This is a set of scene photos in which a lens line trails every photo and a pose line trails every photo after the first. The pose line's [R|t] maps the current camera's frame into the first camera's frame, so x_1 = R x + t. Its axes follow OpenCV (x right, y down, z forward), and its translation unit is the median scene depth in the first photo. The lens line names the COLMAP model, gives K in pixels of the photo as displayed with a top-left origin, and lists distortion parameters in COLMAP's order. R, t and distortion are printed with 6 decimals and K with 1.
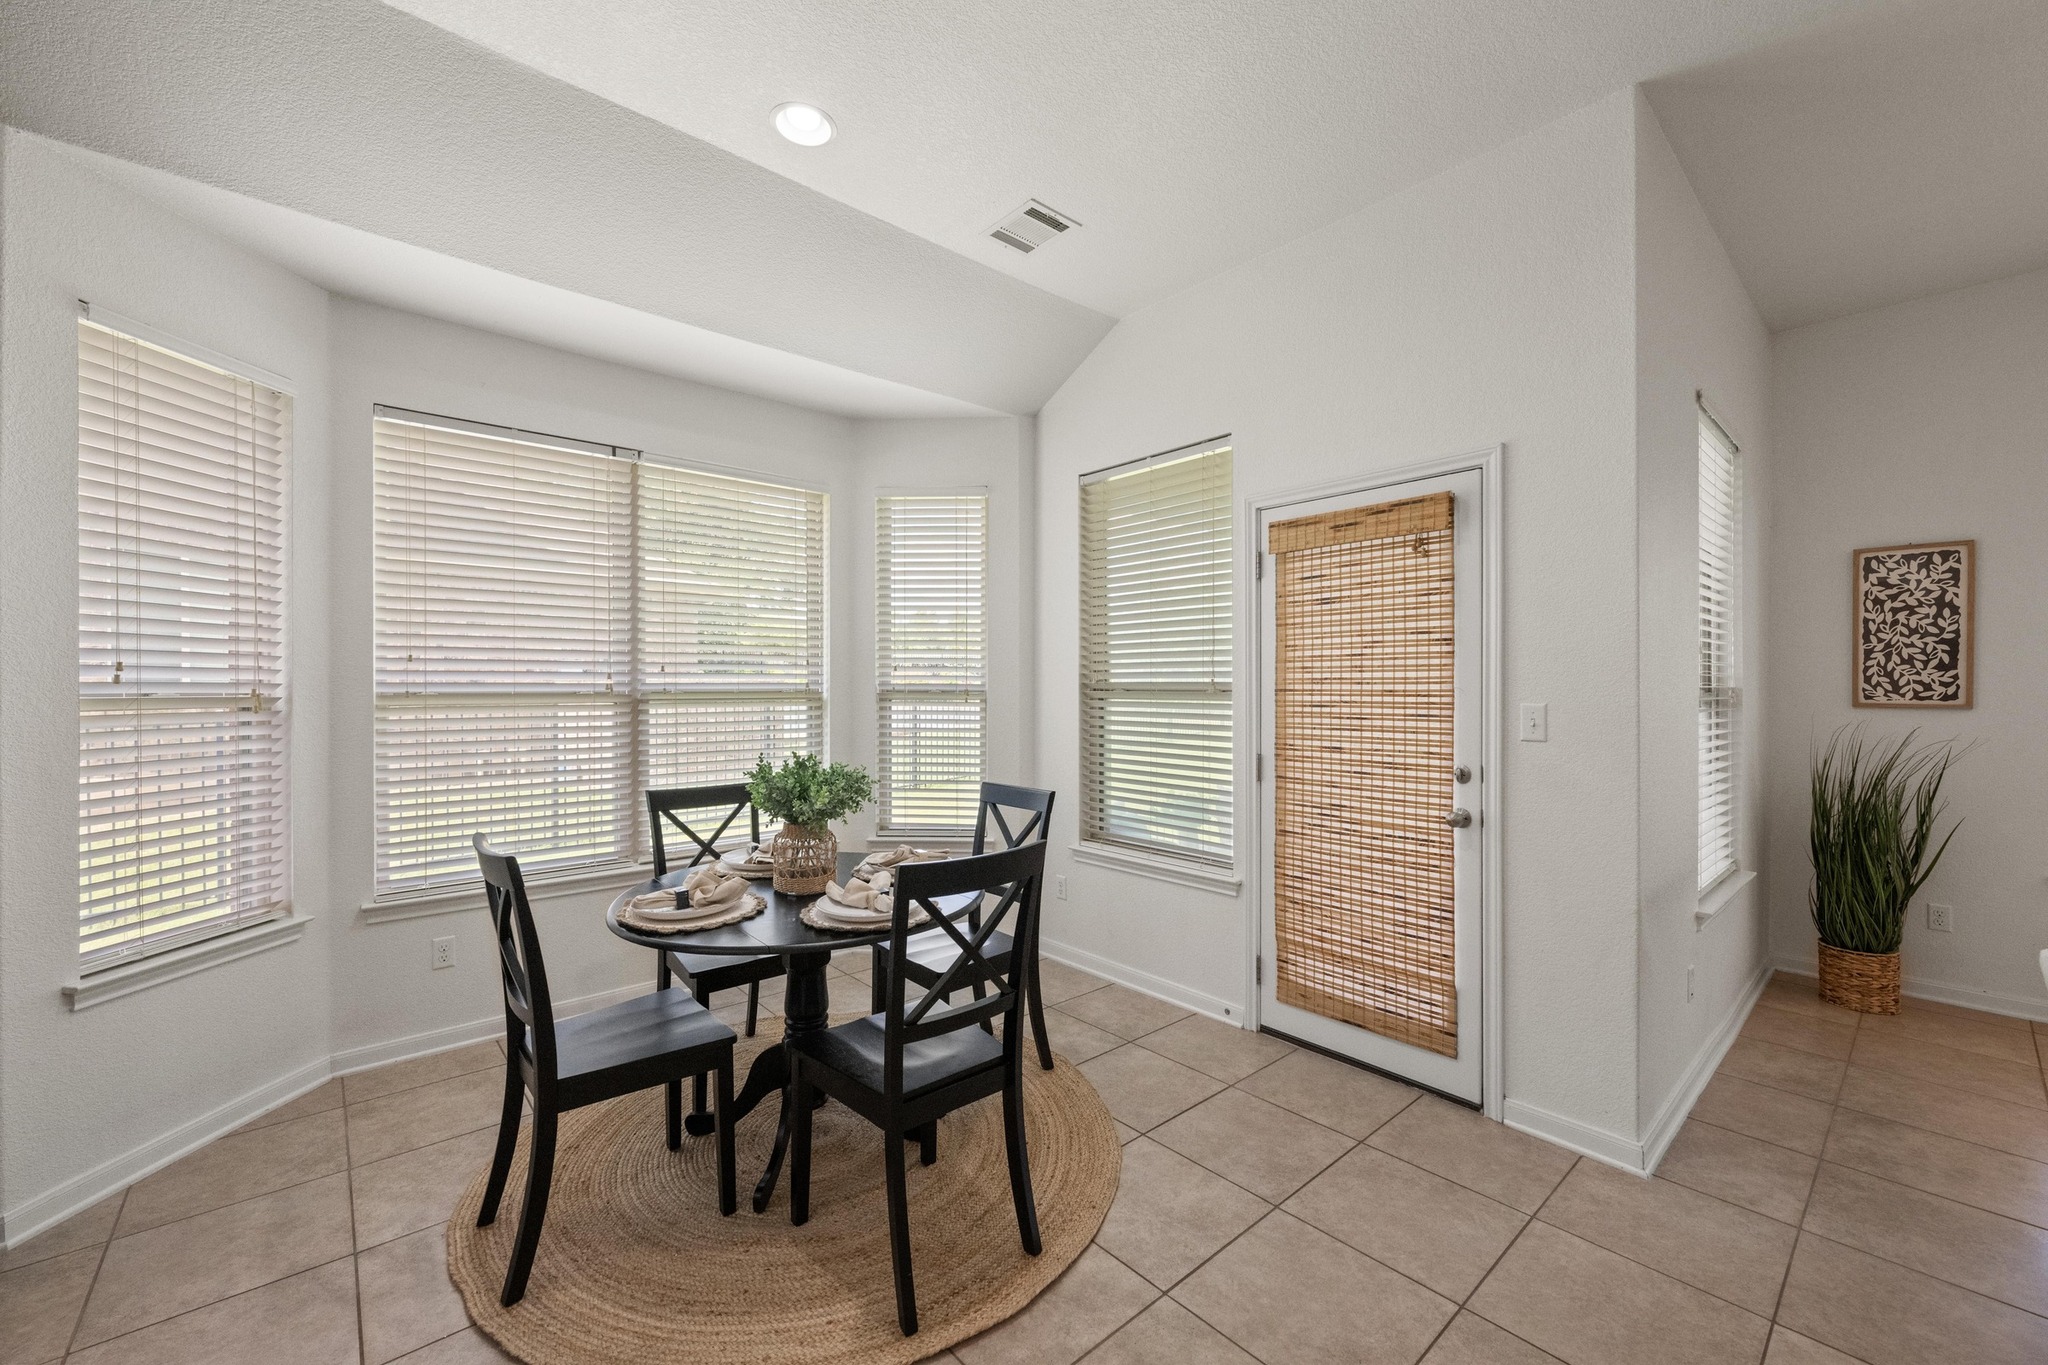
lens RADIAL K [[809.0, 0, 1029.5], [0, 809.0, 683.9], [0, 0, 1]] dist [-0.002167, 0.000588]
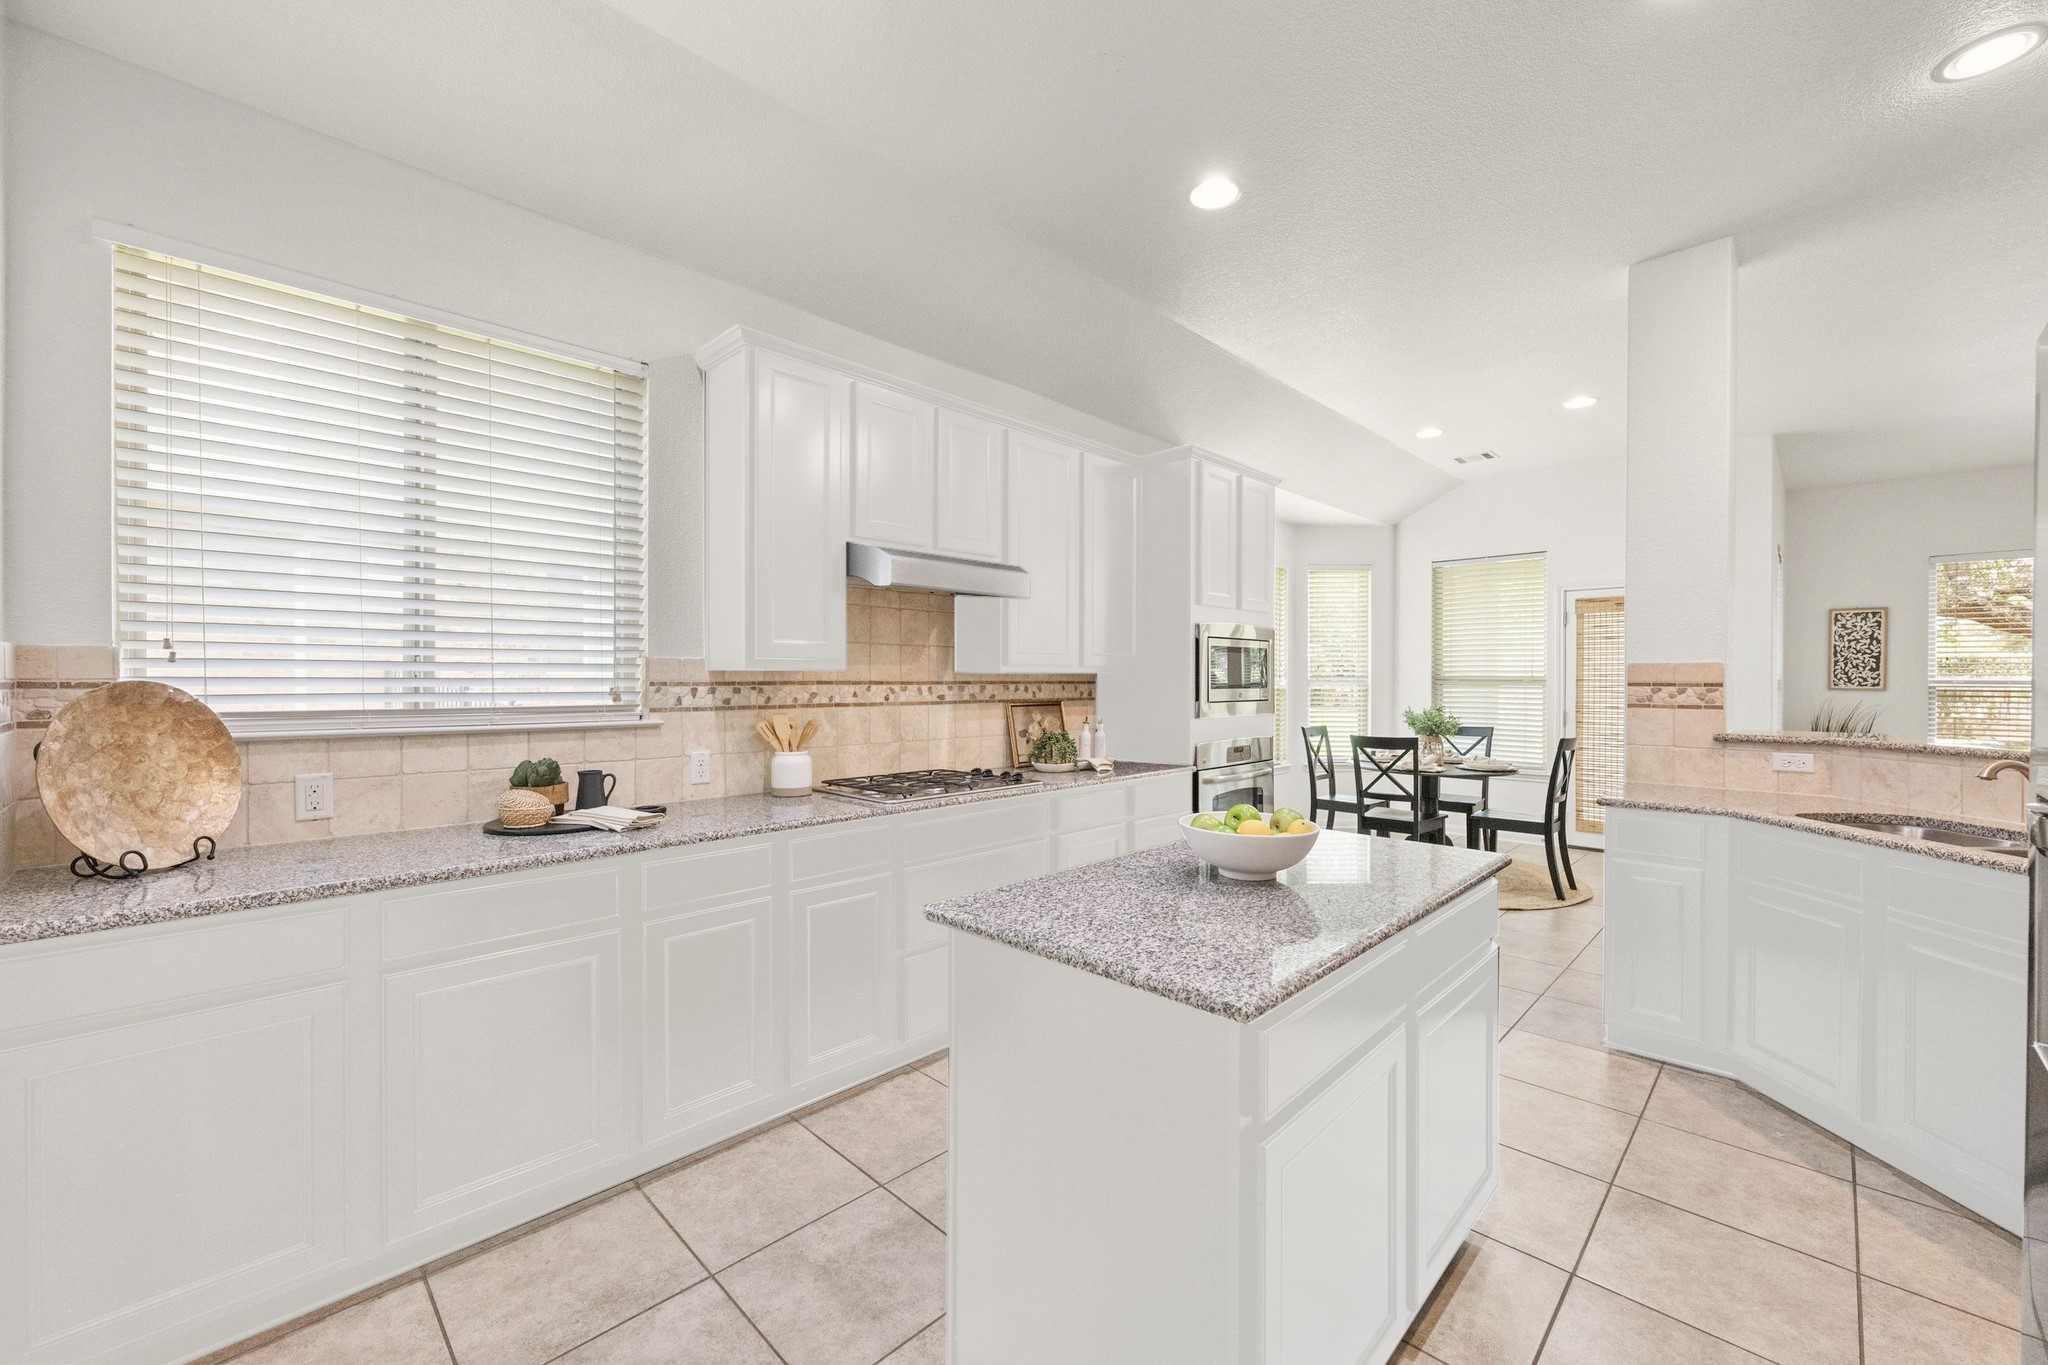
lens RADIAL K [[809.0, 0, 1017.8], [0, 809.0, 681.4], [0, 0, 1]] dist [-0.002167, 0.000588]
pose [[0.997578, 0.003173, 0.069485, -1.115279], [-0.003650, 0.999971, 0.006738, 0.002359], [-0.069462, -0.006976, 0.997560, -0.845831]]
